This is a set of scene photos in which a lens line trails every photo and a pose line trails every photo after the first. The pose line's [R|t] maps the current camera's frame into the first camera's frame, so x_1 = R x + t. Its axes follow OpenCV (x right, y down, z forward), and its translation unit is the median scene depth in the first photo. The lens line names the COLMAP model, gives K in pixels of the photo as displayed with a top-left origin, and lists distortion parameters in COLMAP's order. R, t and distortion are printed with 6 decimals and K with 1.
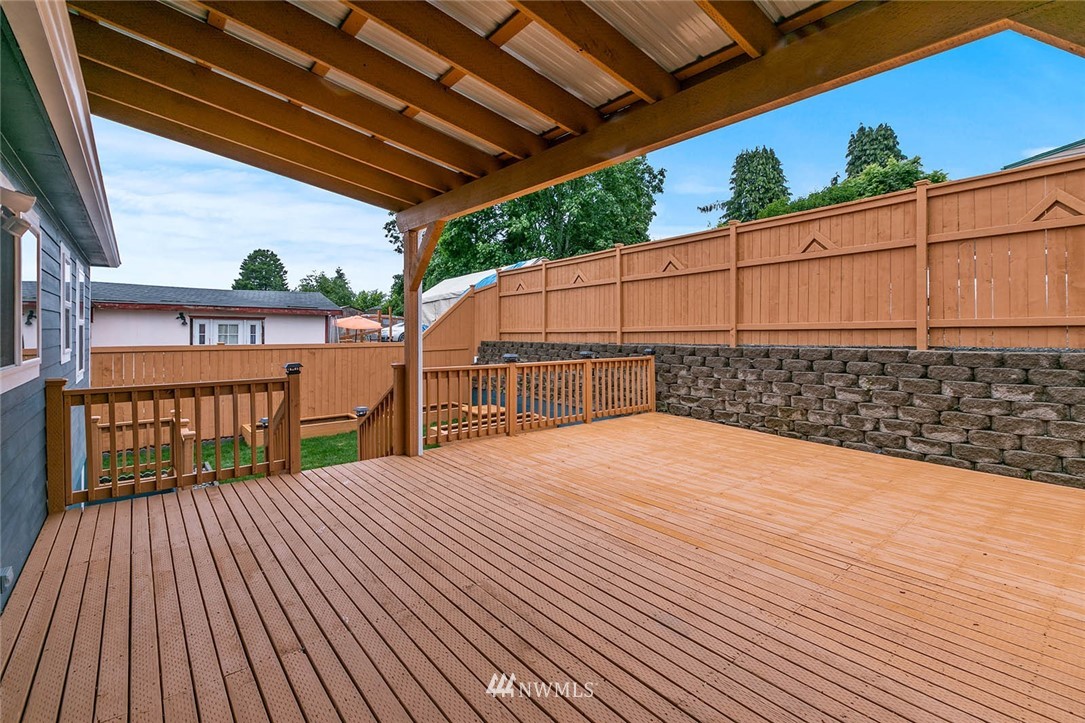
lens RADIAL K [[485.6, 0, 554.7], [0, 485.6, 331.4], [0, 0, 1]] dist [-0.001973, -0.001725]
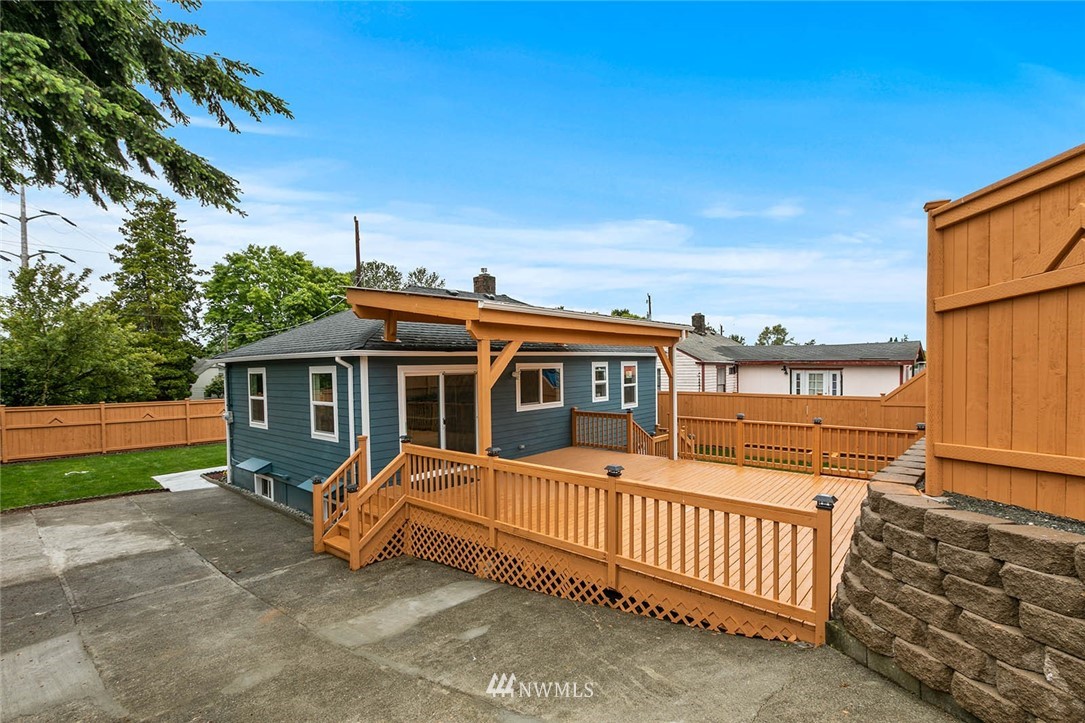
lens RADIAL K [[485.6, 0, 539.7], [0, 485.6, 371.7], [0, 0, 1]] dist [-0.001973, -0.001725]
pose [[0.147592, 0.008969, -0.989008, 1.169418], [0.013544, 0.999847, 0.011088, -0.099288], [0.988956, -0.015032, 0.147448, 0.117530]]
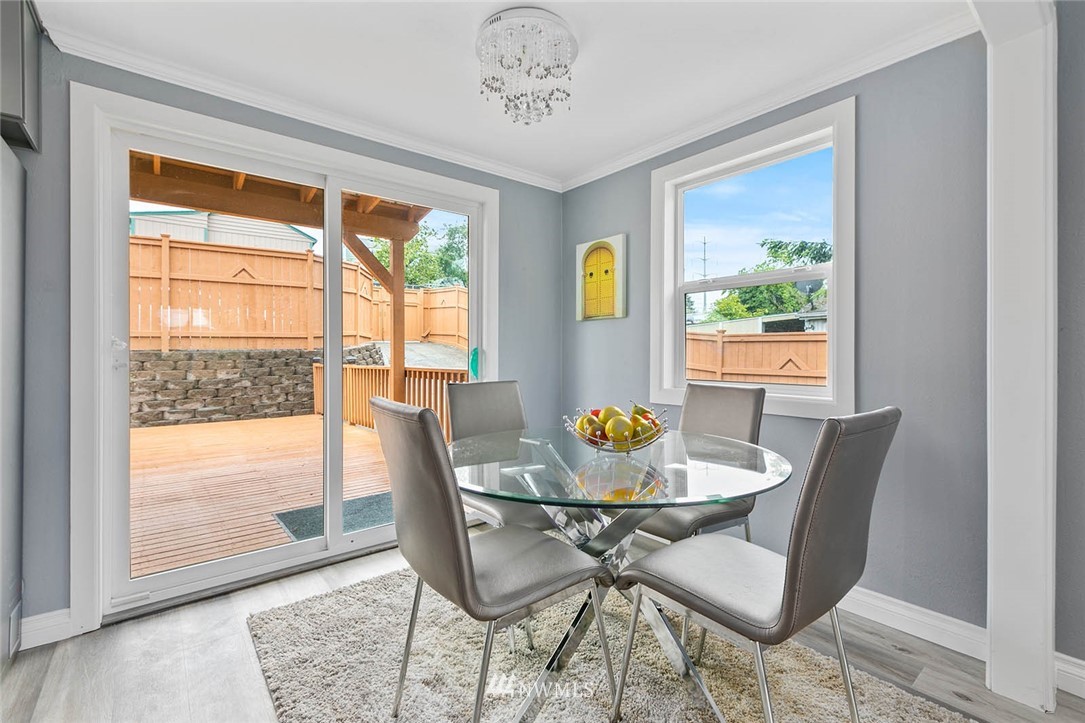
lens RADIAL K [[485.6, 0, 549.5], [0, 485.6, 354.9], [0, 0, 1]] dist [-0.001973, -0.001725]
pose [[0.022468, -0.007664, 0.999718, -0.685384], [-0.000858, 0.999970, 0.007685, 0.037210], [-0.999747, -0.001031, 0.022461, -0.176010]]
